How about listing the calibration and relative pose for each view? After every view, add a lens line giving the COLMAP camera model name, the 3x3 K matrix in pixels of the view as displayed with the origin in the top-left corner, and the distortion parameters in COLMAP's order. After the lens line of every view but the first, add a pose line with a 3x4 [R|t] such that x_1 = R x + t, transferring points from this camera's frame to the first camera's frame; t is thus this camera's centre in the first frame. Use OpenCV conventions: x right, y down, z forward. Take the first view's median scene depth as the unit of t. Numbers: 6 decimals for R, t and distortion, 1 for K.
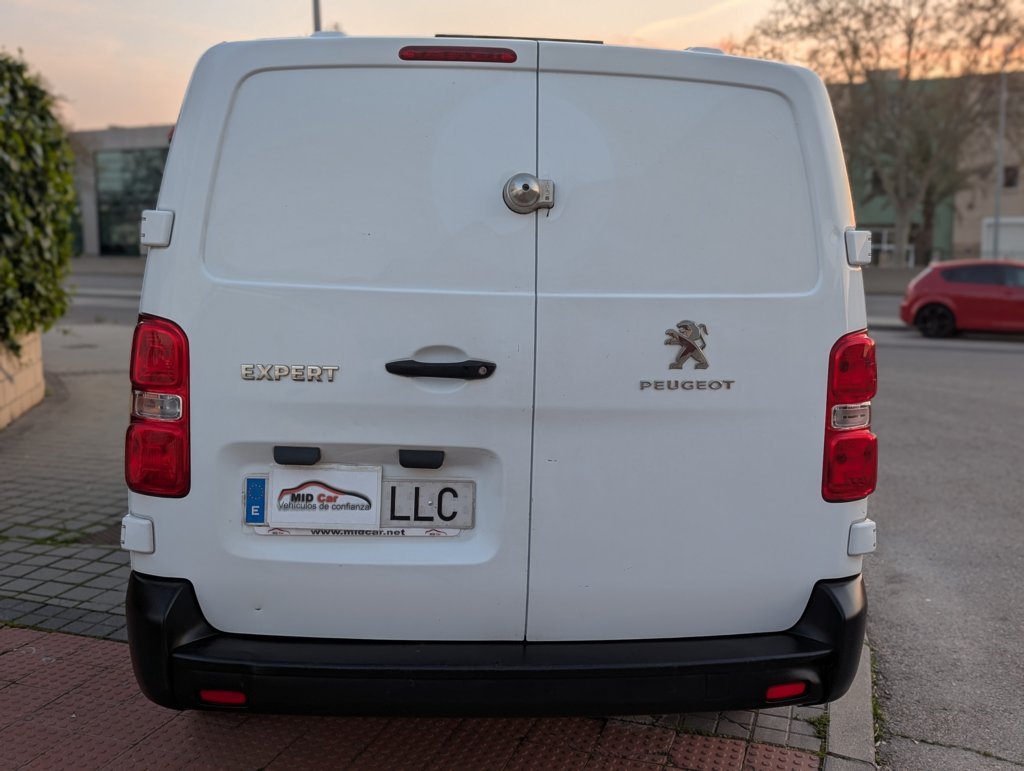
lens RADIAL K [[1148.9, 0, 512.0], [0, 1148.9, 385.5], [0, 0, 1]] dist [0.050302, -0.040326]
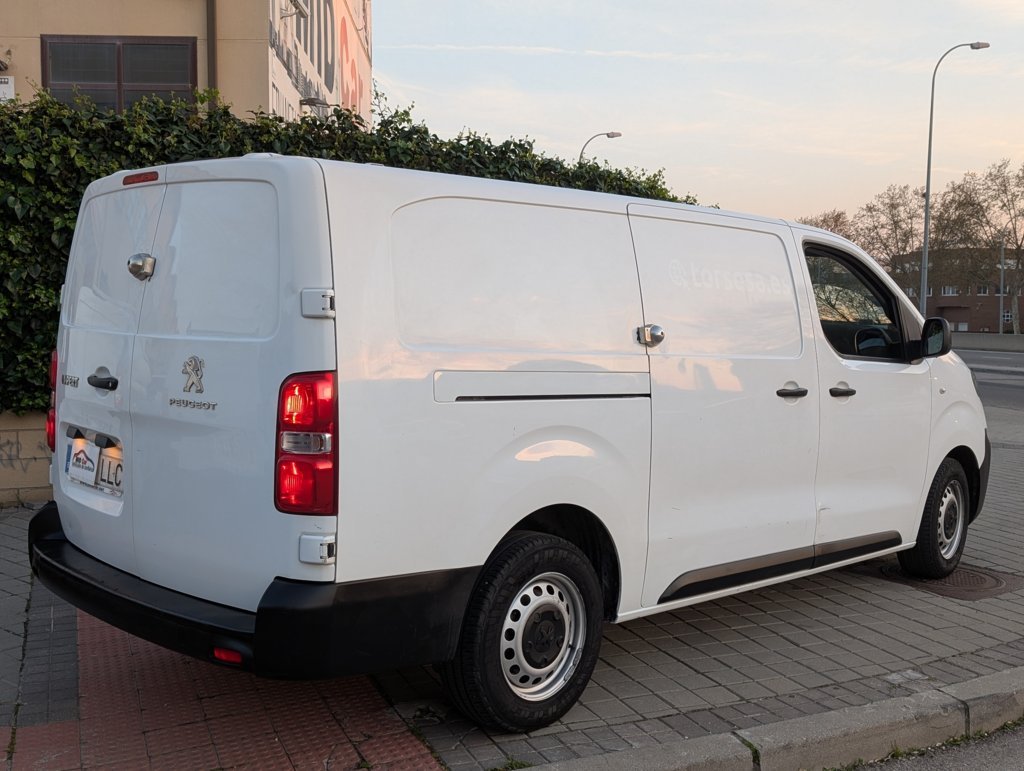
lens RADIAL K [[1148.9, 0, 512.0], [0, 1148.9, 385.5], [0, 0, 1]] dist [0.050302, -0.040326]
pose [[0.645919, 0.048541, -0.761861, 1.405458], [-0.100557, 0.994691, -0.021878, -0.030006], [0.756754, 0.090742, 0.647371, 0.408938]]
